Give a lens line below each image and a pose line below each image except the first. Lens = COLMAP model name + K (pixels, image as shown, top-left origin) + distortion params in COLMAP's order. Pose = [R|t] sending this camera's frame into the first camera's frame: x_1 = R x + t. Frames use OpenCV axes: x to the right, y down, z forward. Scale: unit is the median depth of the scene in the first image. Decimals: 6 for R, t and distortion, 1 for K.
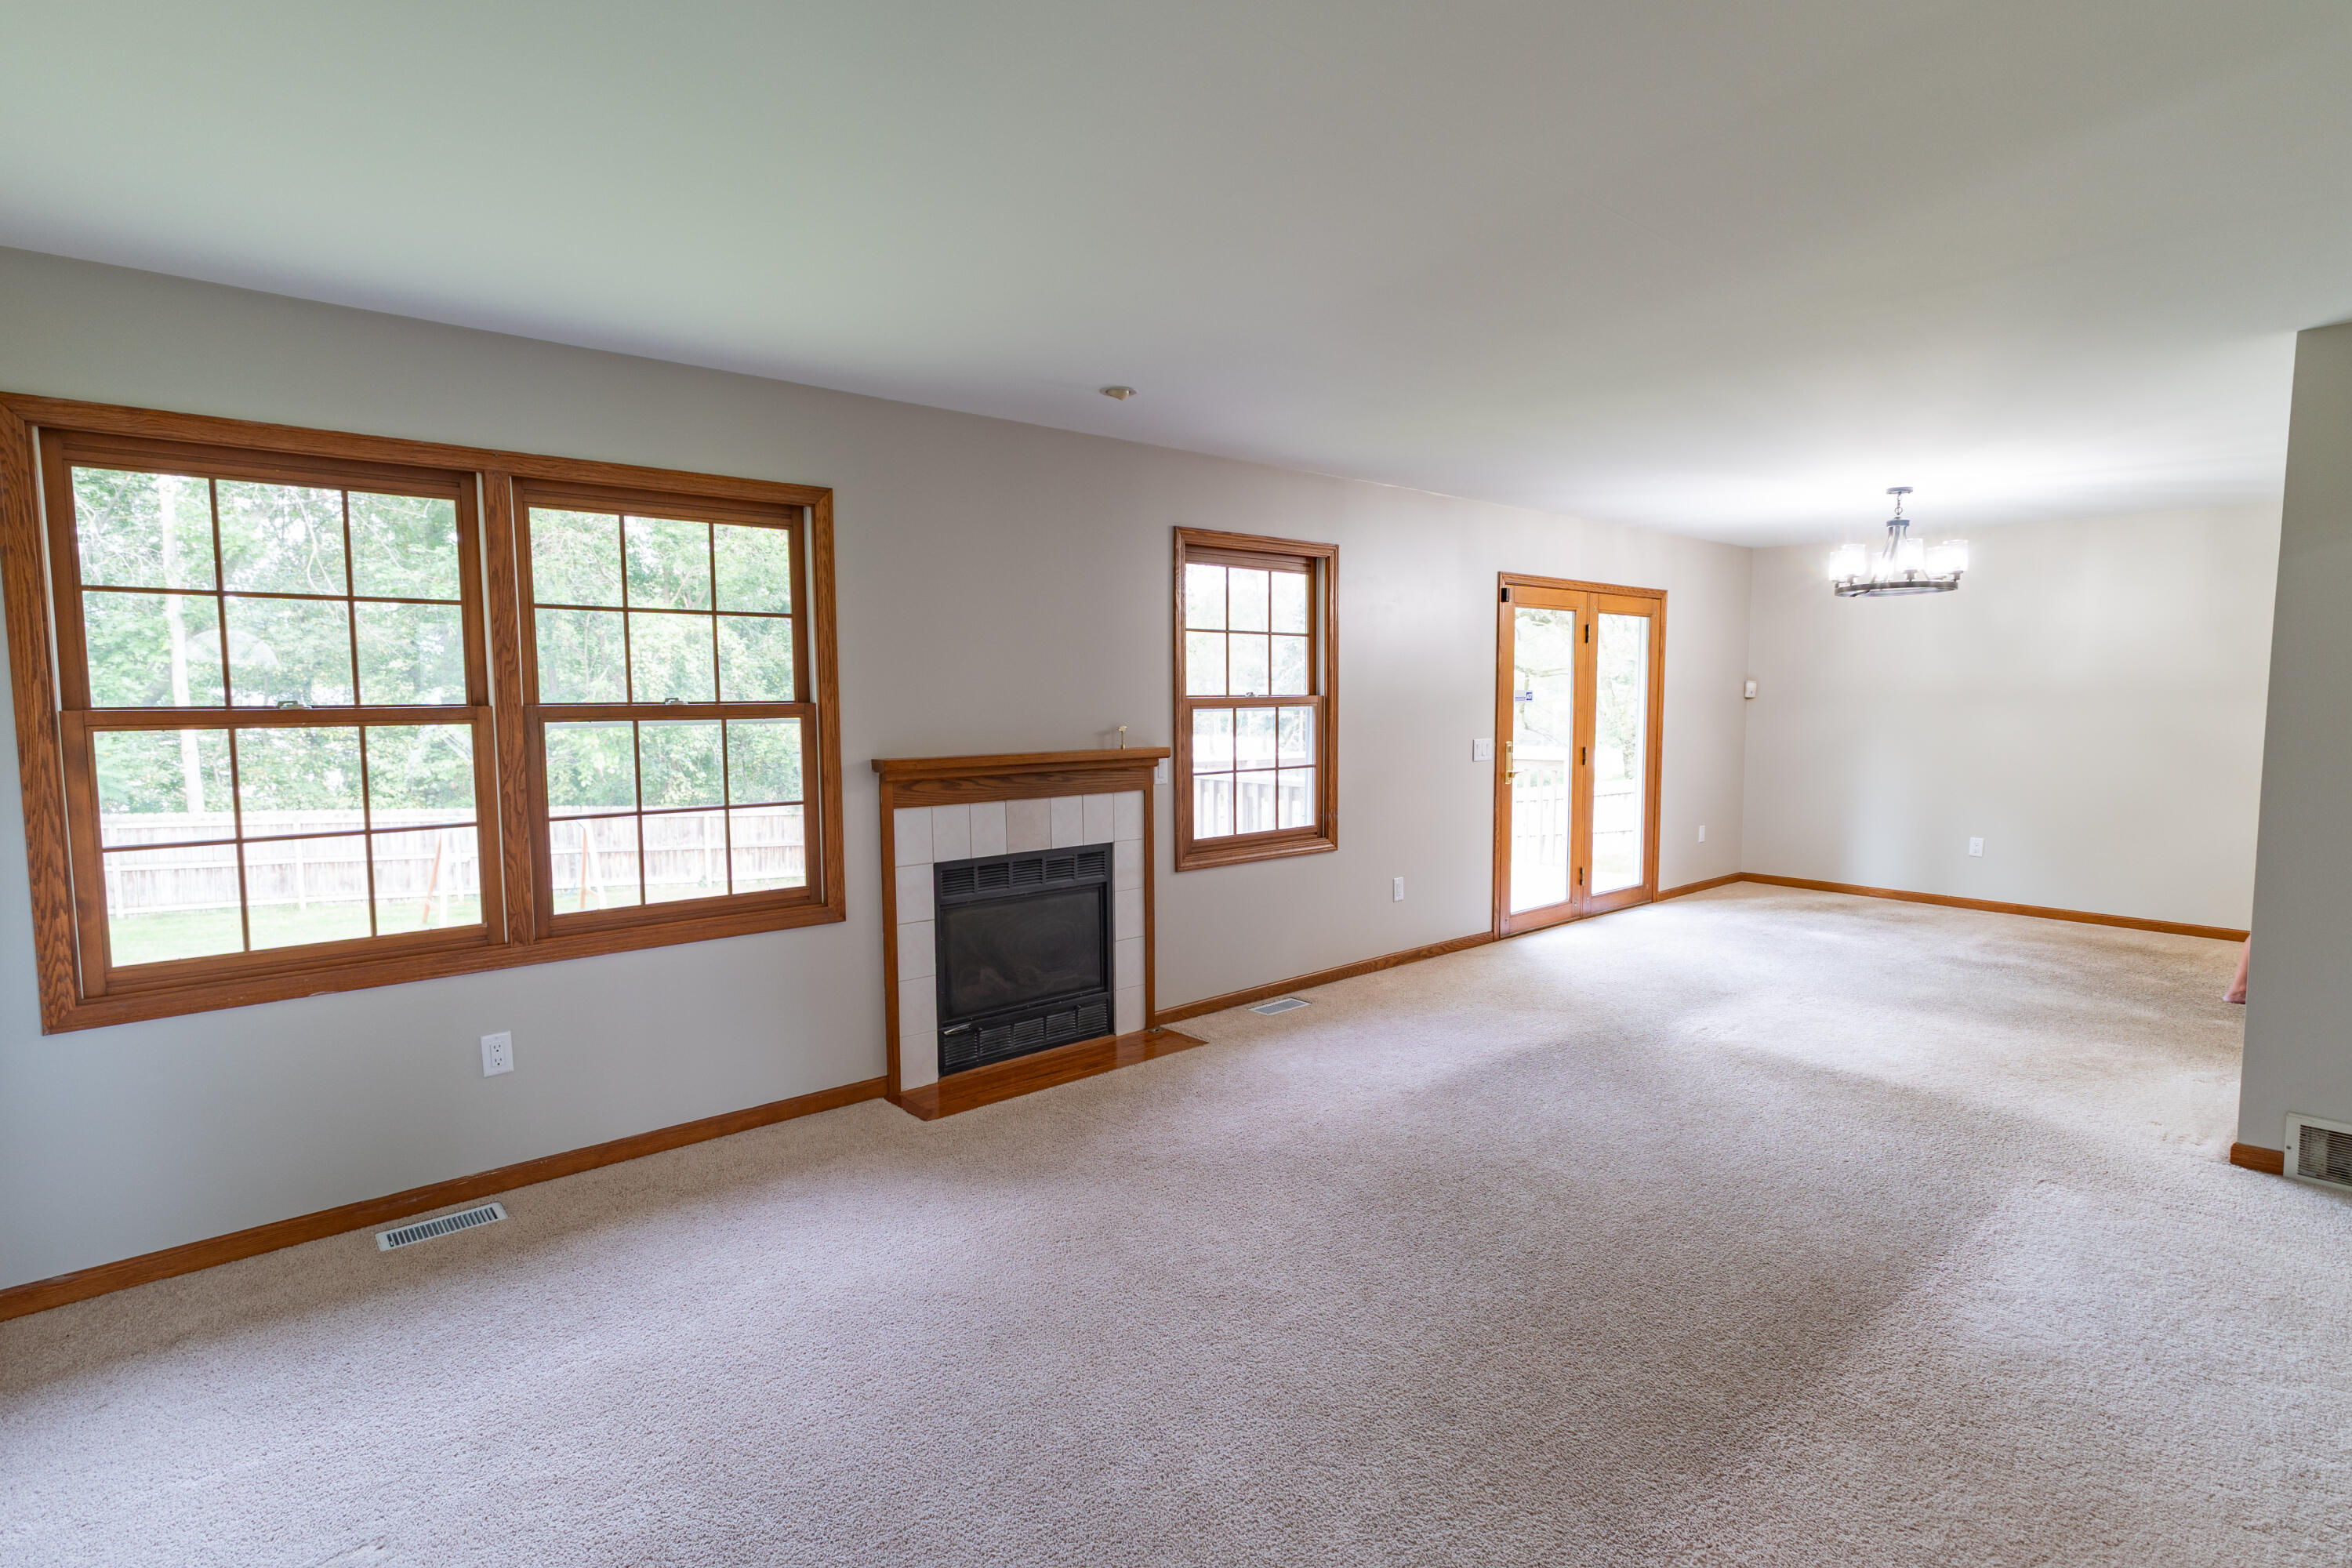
lens RADIAL K [[1156.7, 0, 1187.1], [0, 1156.7, 793.2], [0, 0, 1]] dist [0.001851, 0.000294]
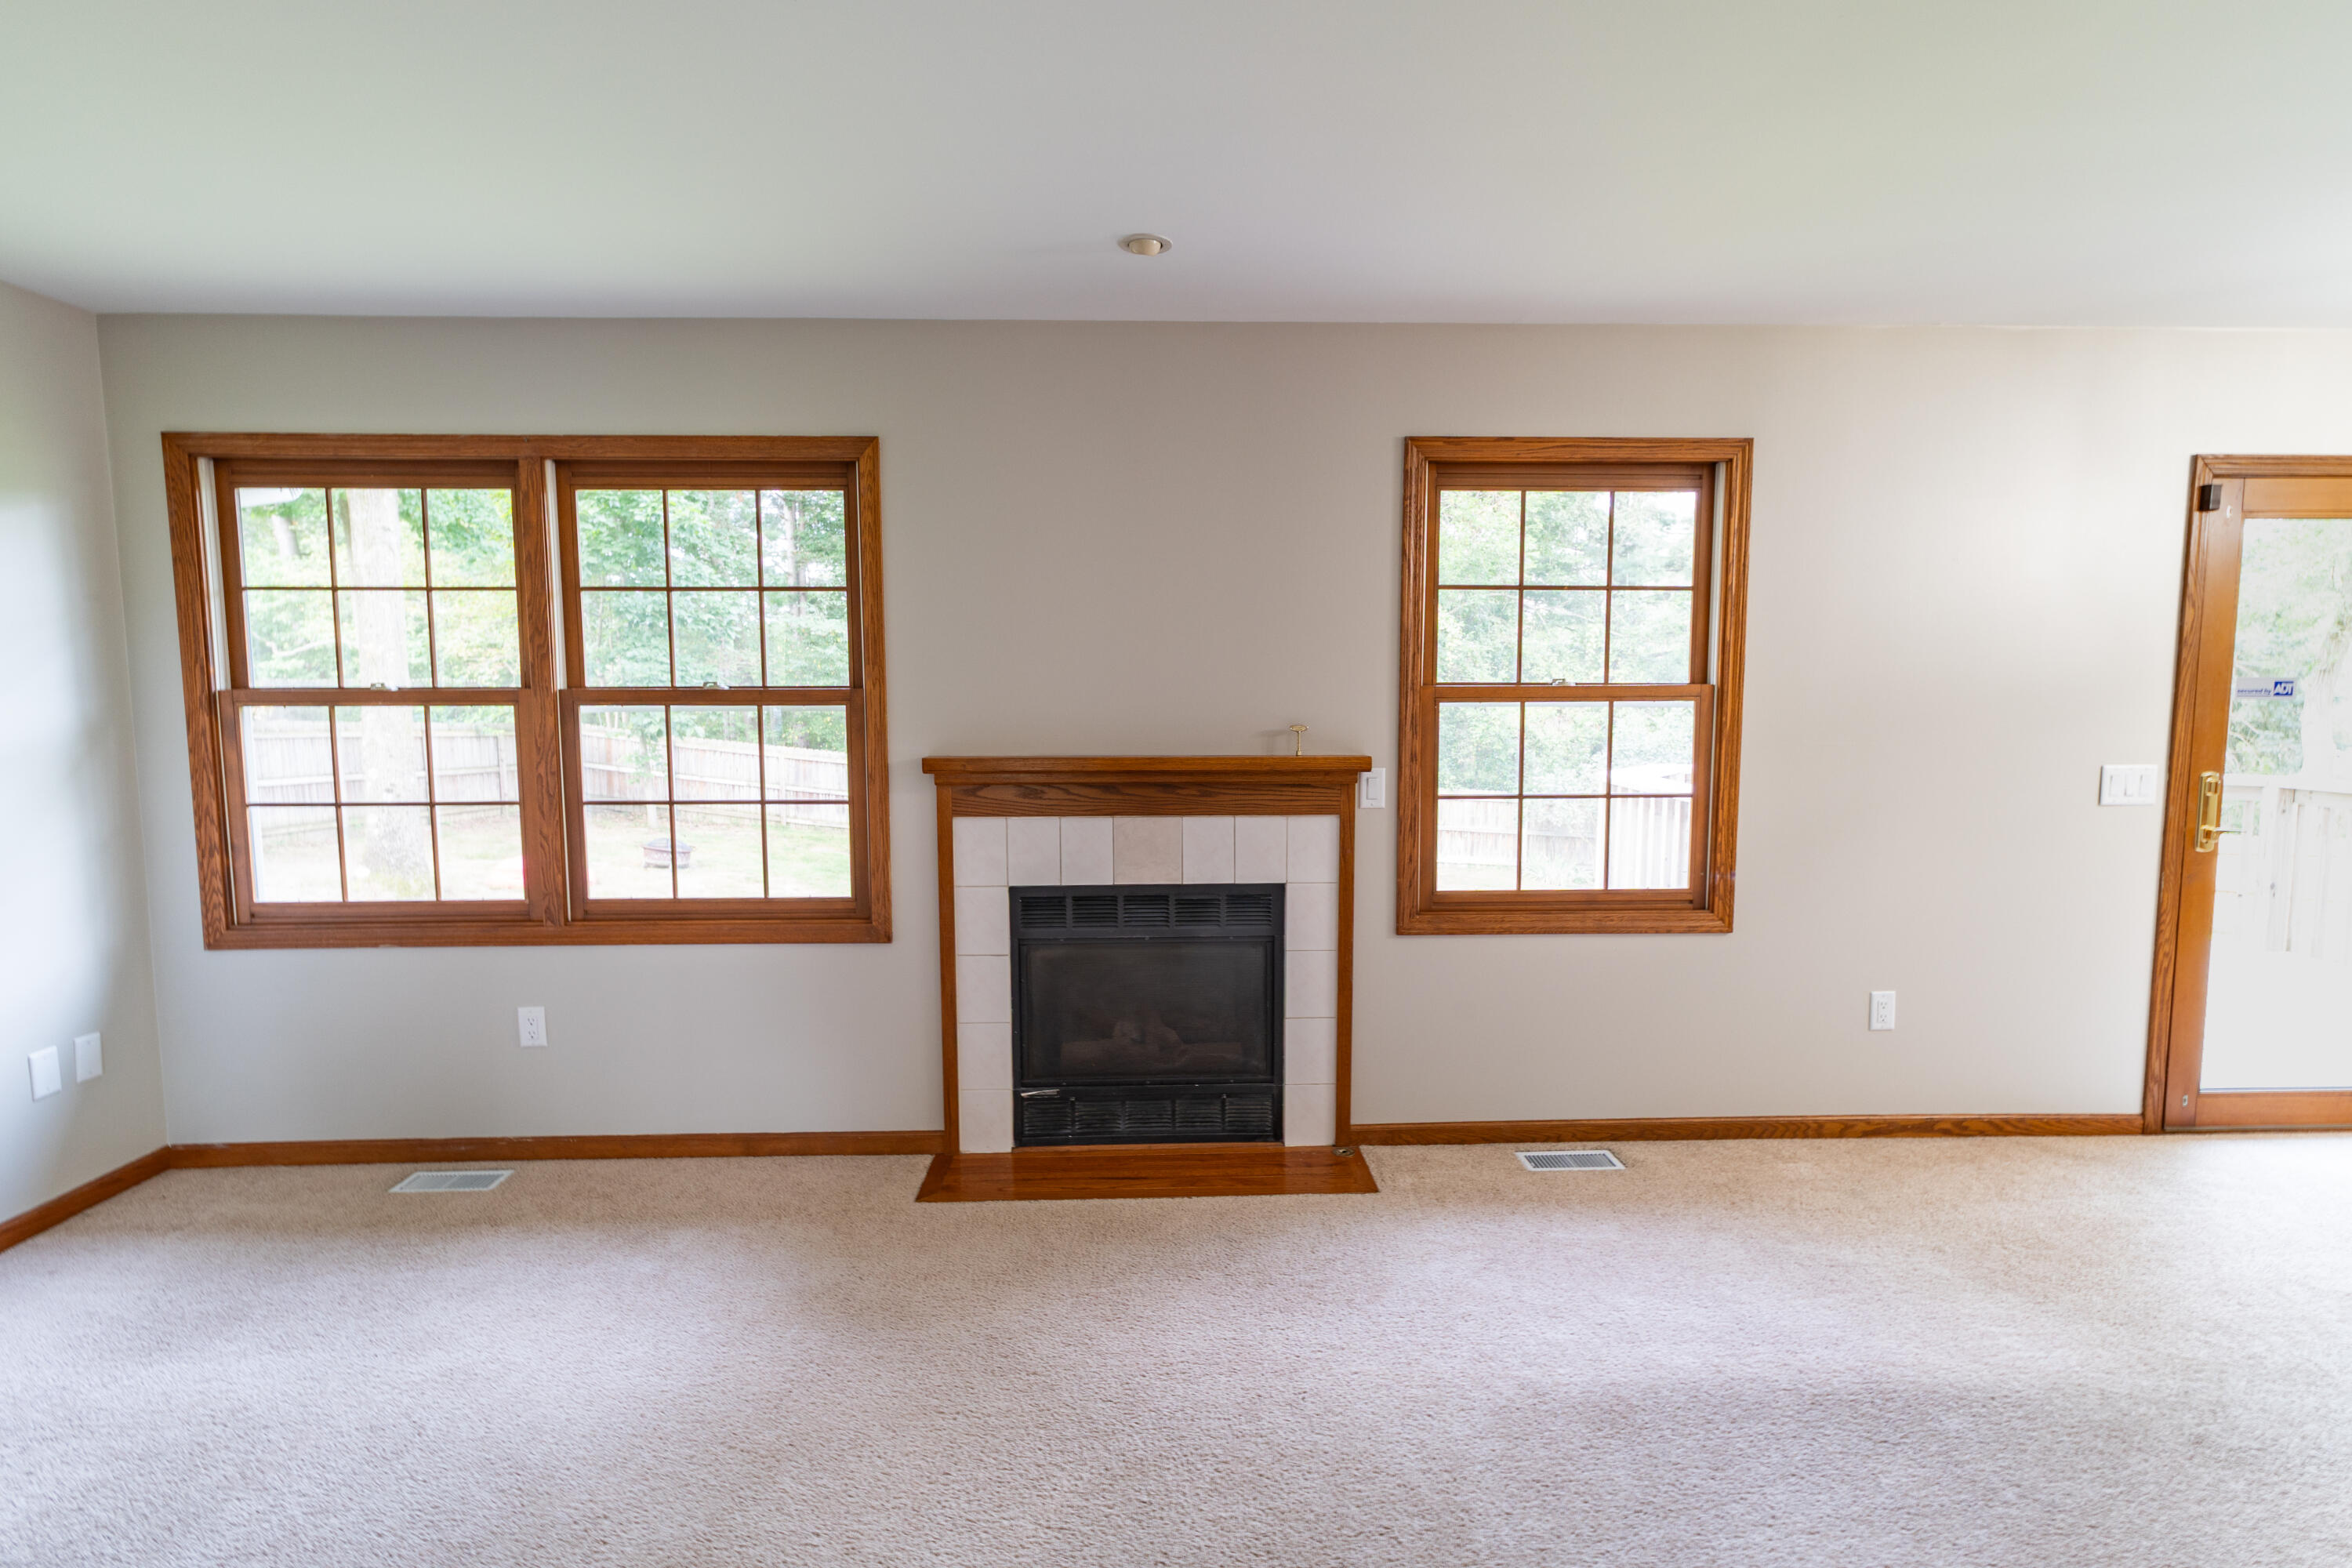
lens RADIAL K [[1156.7, 0, 1187.1], [0, 1156.7, 793.2], [0, 0, 1]] dist [0.001851, 0.000294]
pose [[0.777174, 0.066394, -0.625773, 0.376266], [-0.057704, 0.997748, 0.034196, -0.039590], [0.626634, 0.009533, 0.779255, 0.432626]]
